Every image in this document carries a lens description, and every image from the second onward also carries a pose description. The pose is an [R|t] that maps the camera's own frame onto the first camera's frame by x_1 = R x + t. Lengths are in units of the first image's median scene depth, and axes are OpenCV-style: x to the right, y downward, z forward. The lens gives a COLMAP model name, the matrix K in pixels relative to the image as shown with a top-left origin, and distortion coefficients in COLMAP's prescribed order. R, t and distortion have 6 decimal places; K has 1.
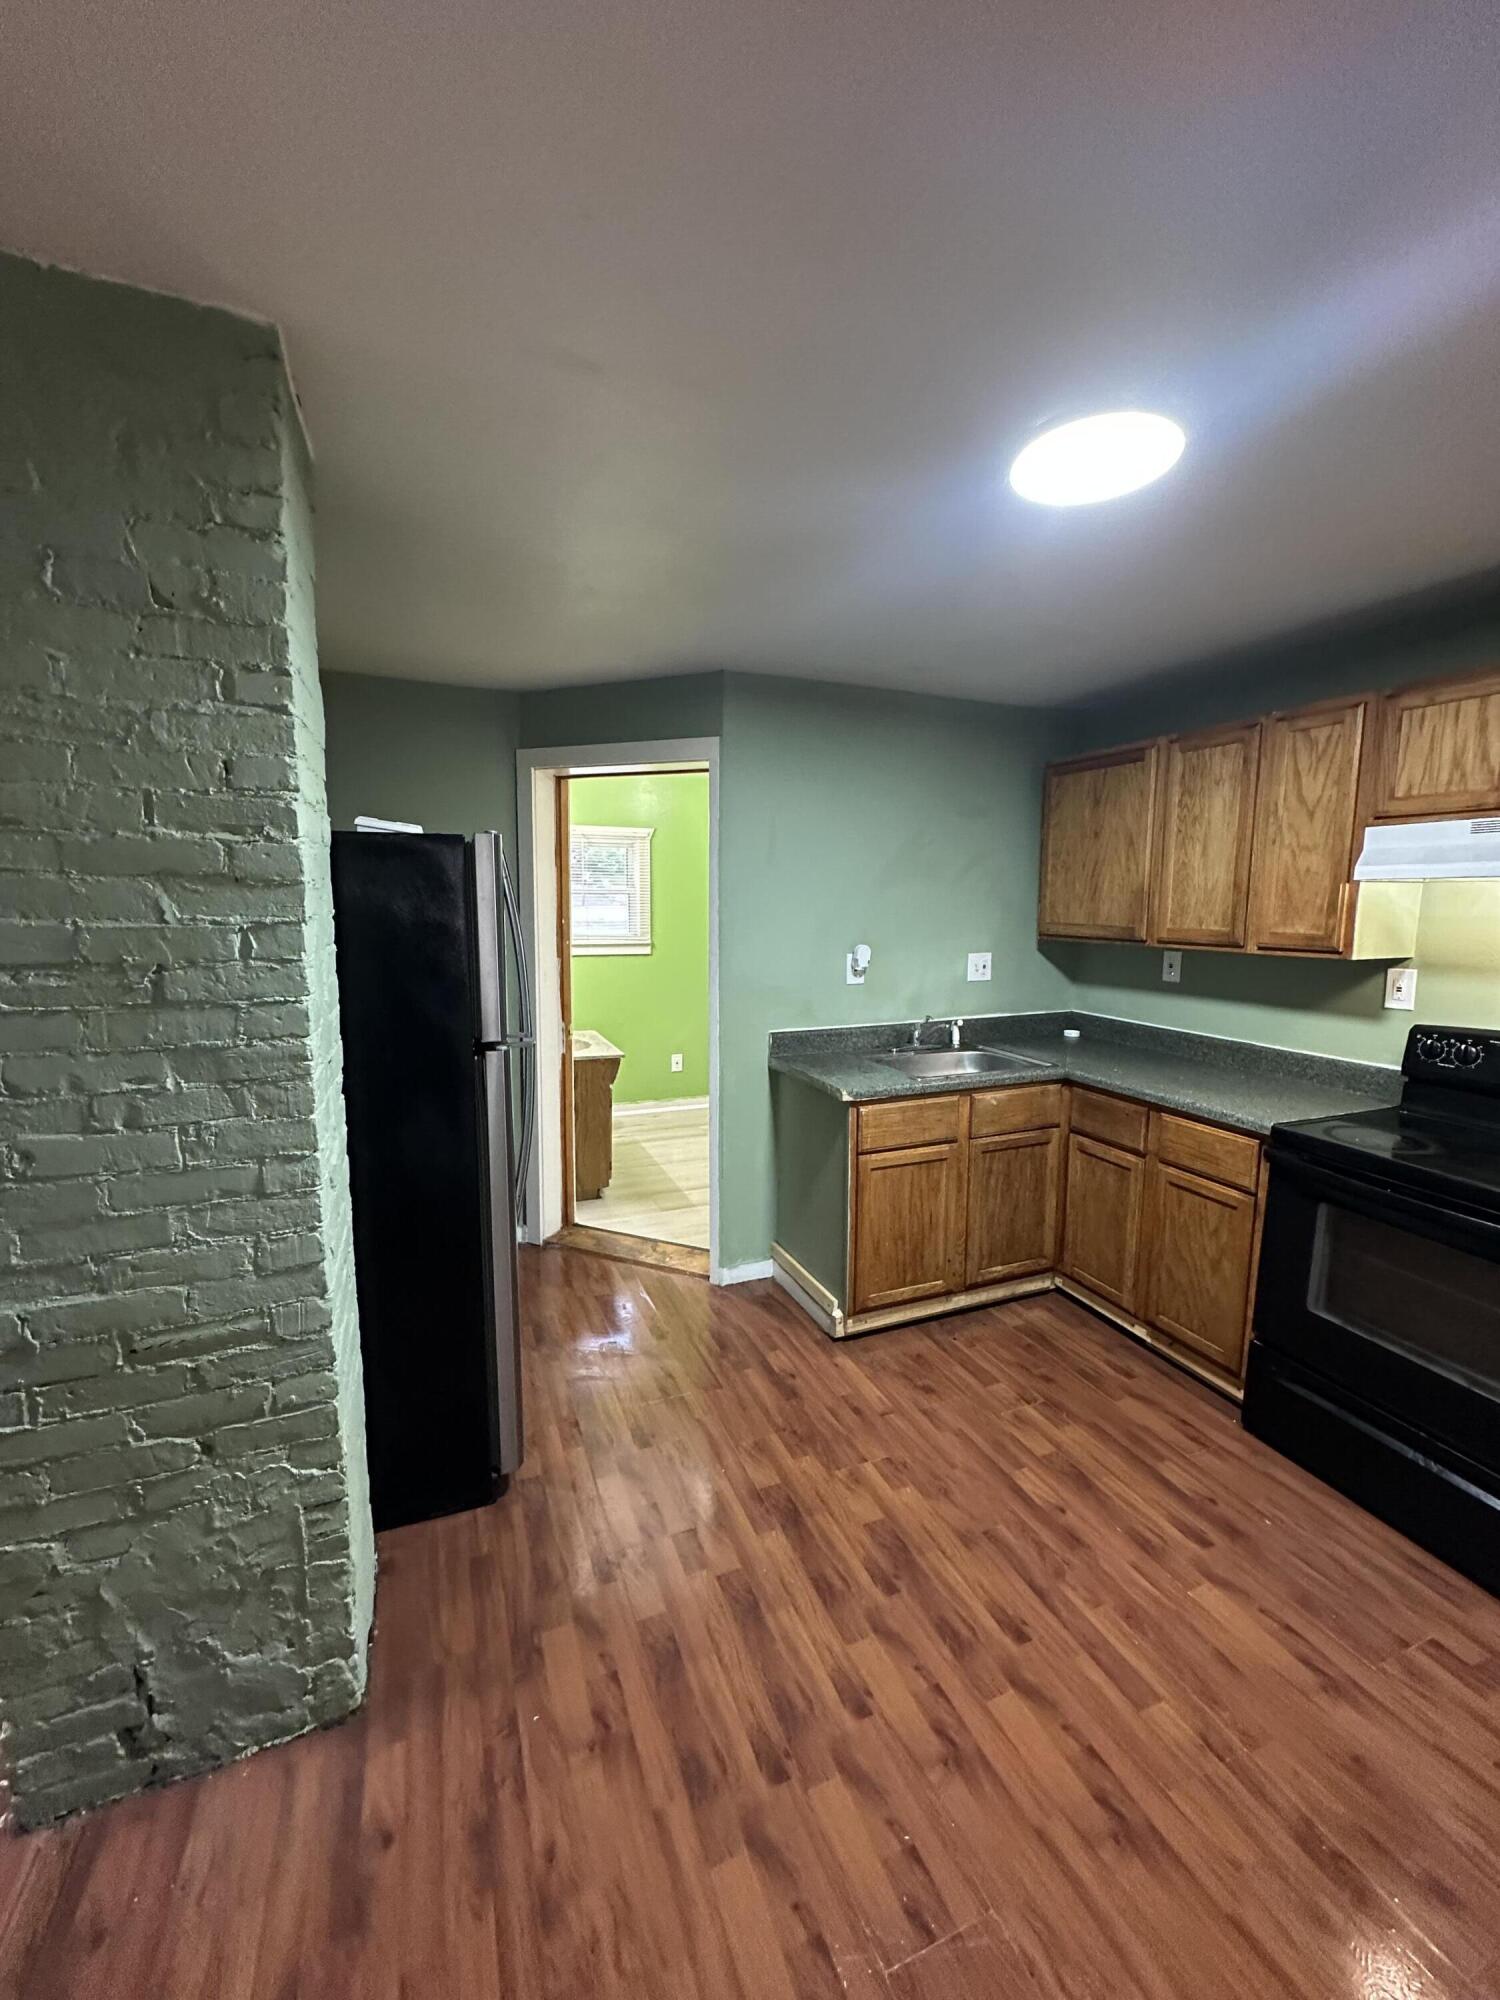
lens RADIAL K [[795.5, 0, 749.3], [0, 795.5, 998.2], [0, 0, 1]] dist [-0.003161, 0.001319]
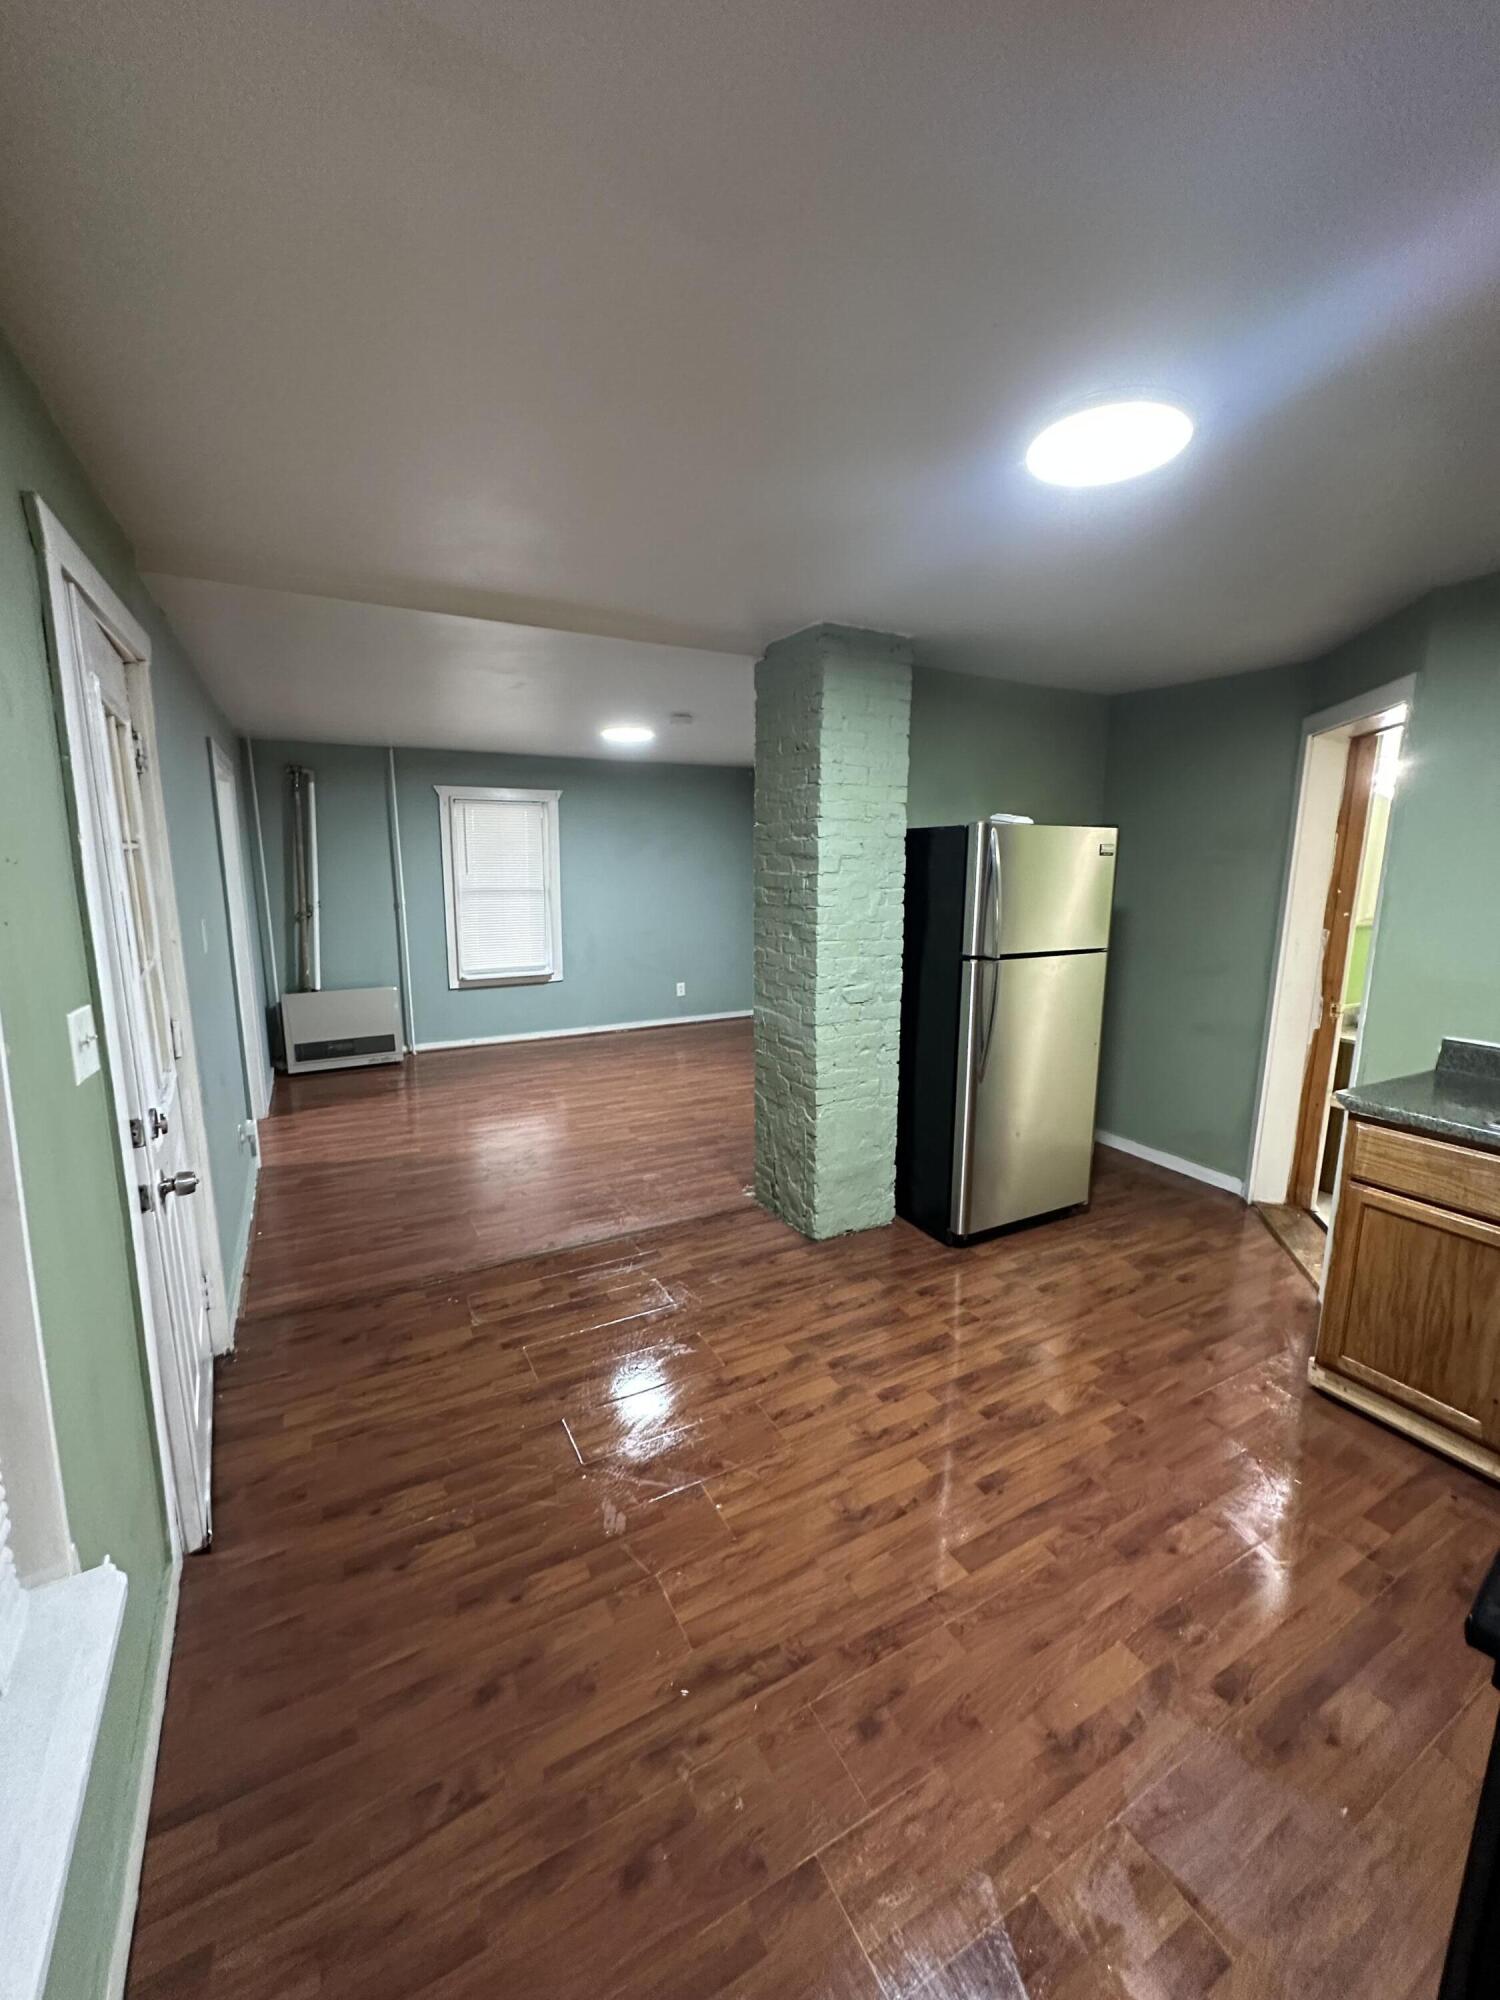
lens RADIAL K [[795.5, 0, 749.3], [0, 795.5, 998.2], [0, 0, 1]] dist [-0.003161, 0.001319]
pose [[0.112152, 0.163491, -0.980149, 0.938431], [-0.127983, 0.980534, 0.148910, -0.032840], [0.985415, 0.108742, 0.130892, 0.290666]]
